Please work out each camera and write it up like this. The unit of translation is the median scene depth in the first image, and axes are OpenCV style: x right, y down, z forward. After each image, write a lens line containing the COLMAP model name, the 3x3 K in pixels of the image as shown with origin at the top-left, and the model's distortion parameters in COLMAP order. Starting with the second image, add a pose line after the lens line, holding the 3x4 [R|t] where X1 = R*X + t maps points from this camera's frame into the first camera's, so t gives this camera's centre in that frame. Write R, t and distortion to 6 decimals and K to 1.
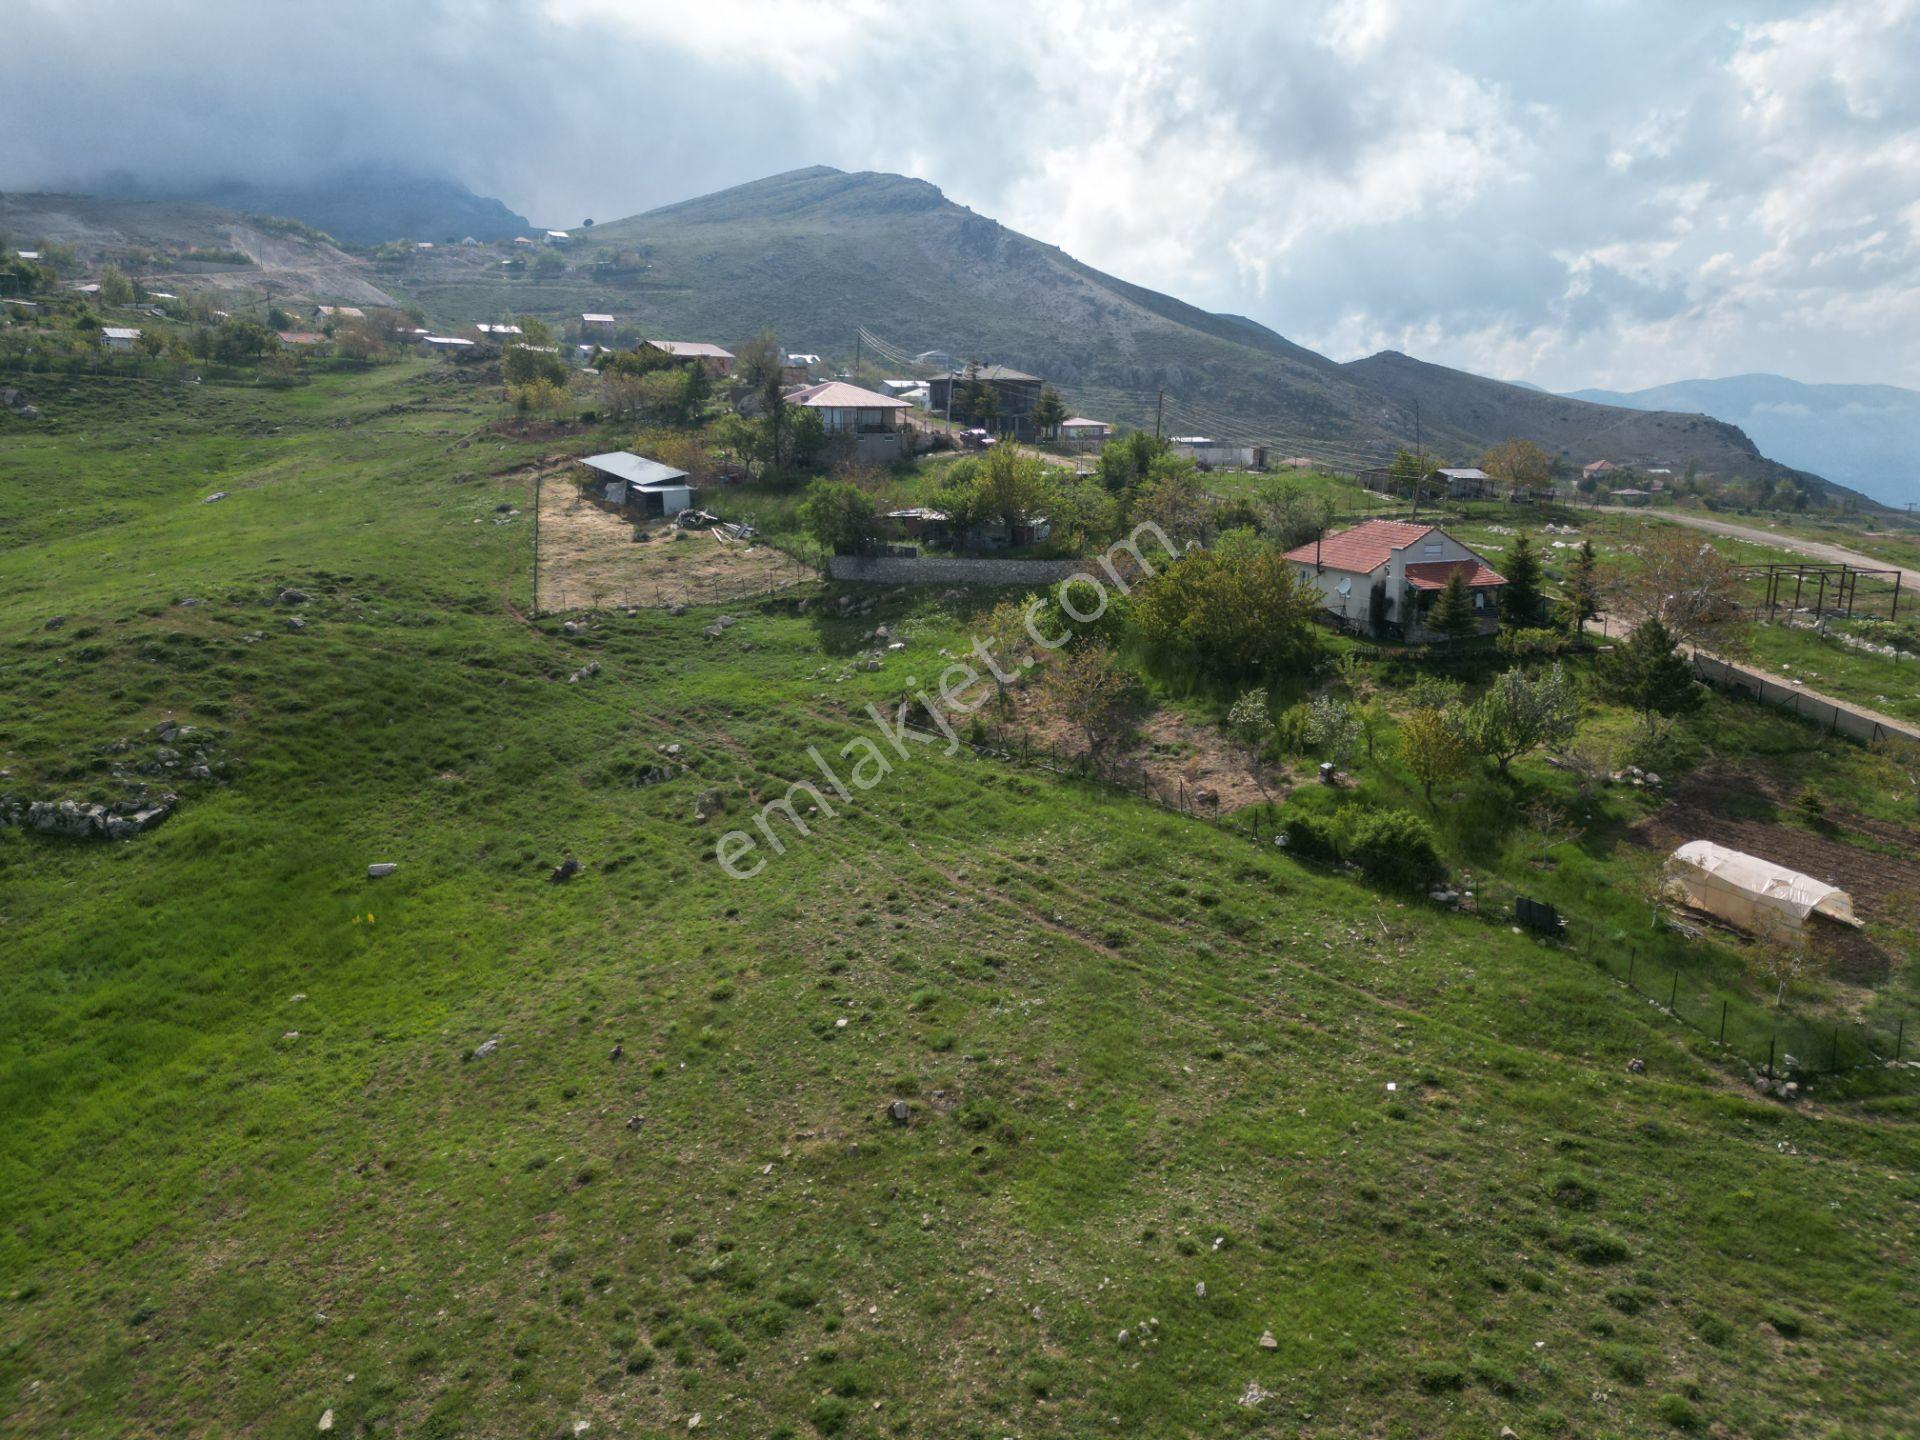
lens RADIAL K [[1340.4, 0, 960.0], [0, 1340.4, 720.0], [0, 0, 1]] dist [0.079700, -0.083771]
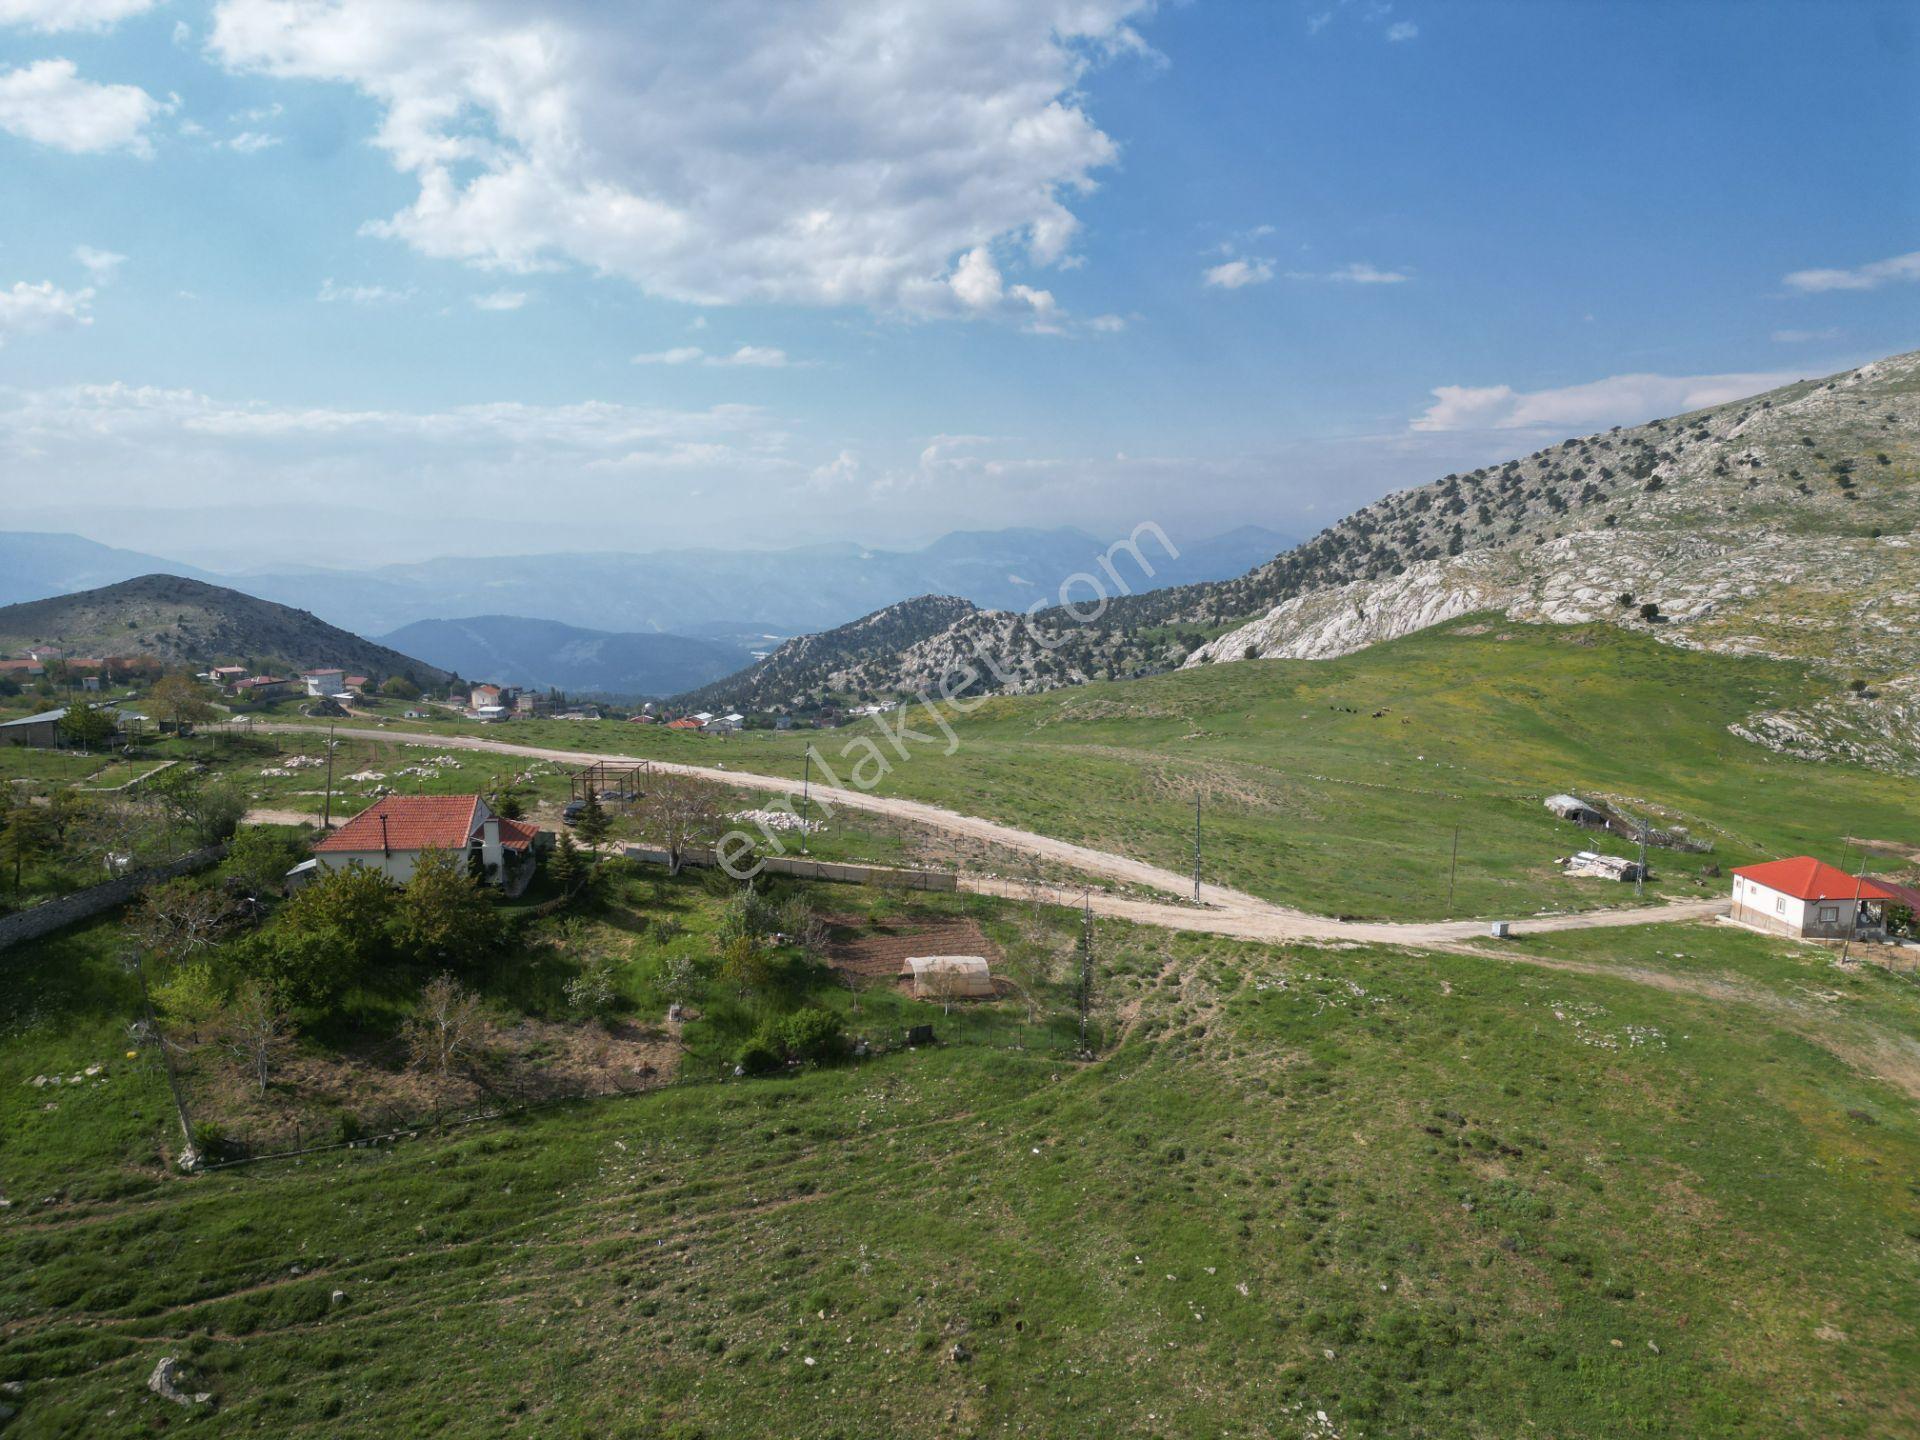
lens RADIAL K [[1340.4, 0, 960.0], [0, 1340.4, 720.0], [0, 0, 1]] dist [0.079700, -0.083771]
pose [[0.219183, -0.165970, 0.961464, -0.728581], [0.208103, 0.970703, 0.120123, -0.280075], [-0.953232, 0.173755, 0.247300, 0.339941]]
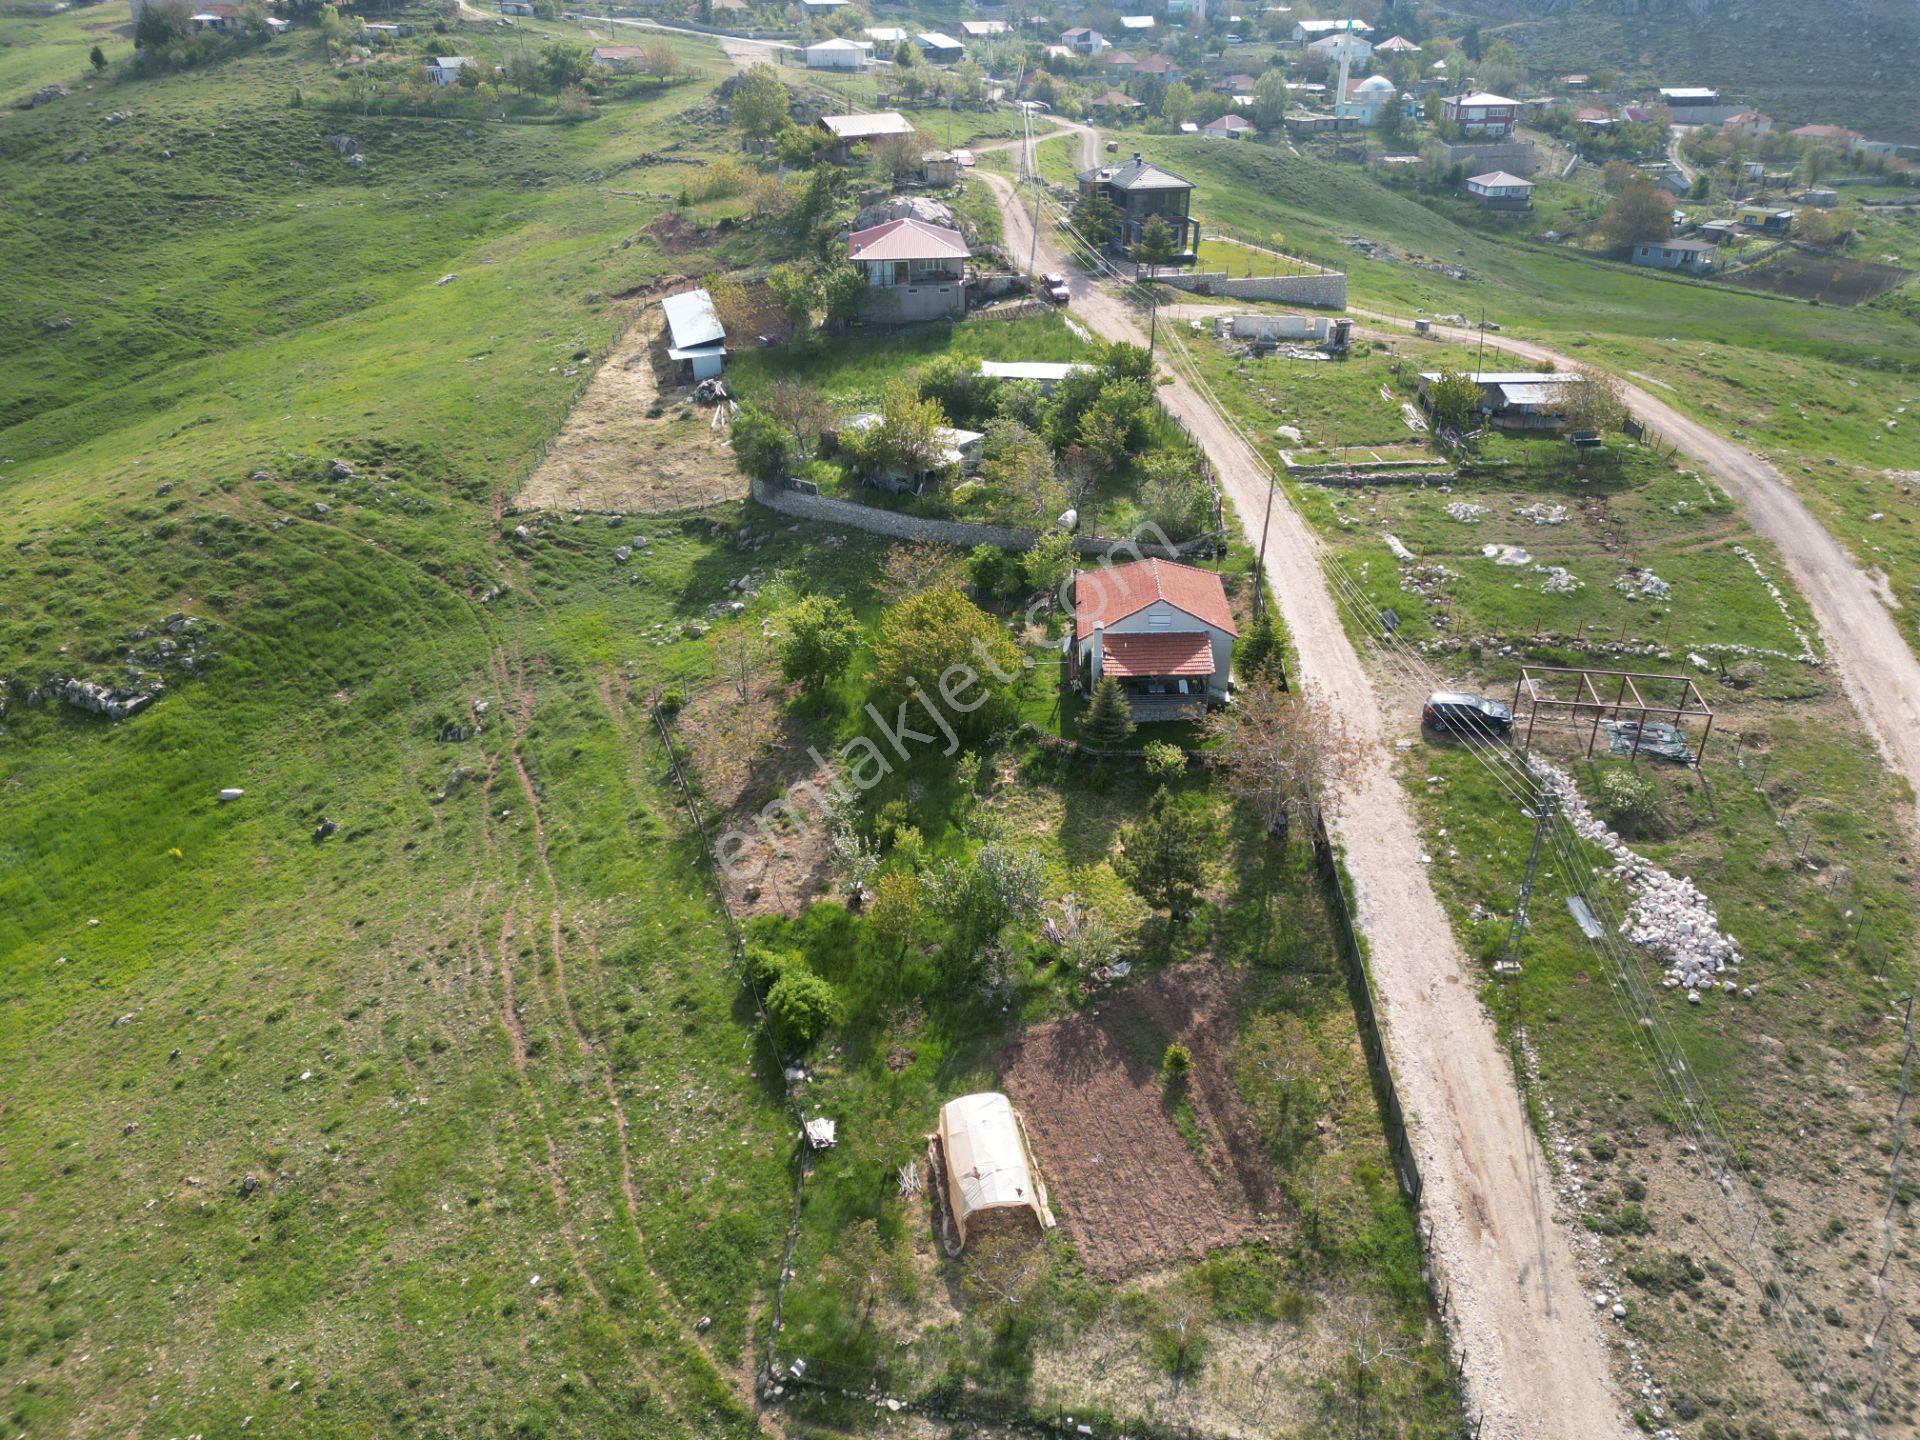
lens RADIAL K [[1320.9, 0, 959.5], [0, 1320.9, 734.5], [0, 0, 1]] dist [0.054899, -0.036888]
pose [[0.935404, 0.165825, -0.312285, 0.573649], [-0.070151, 0.952685, 0.295755, -0.346768], [0.346552, -0.254743, 0.902778, 0.093700]]
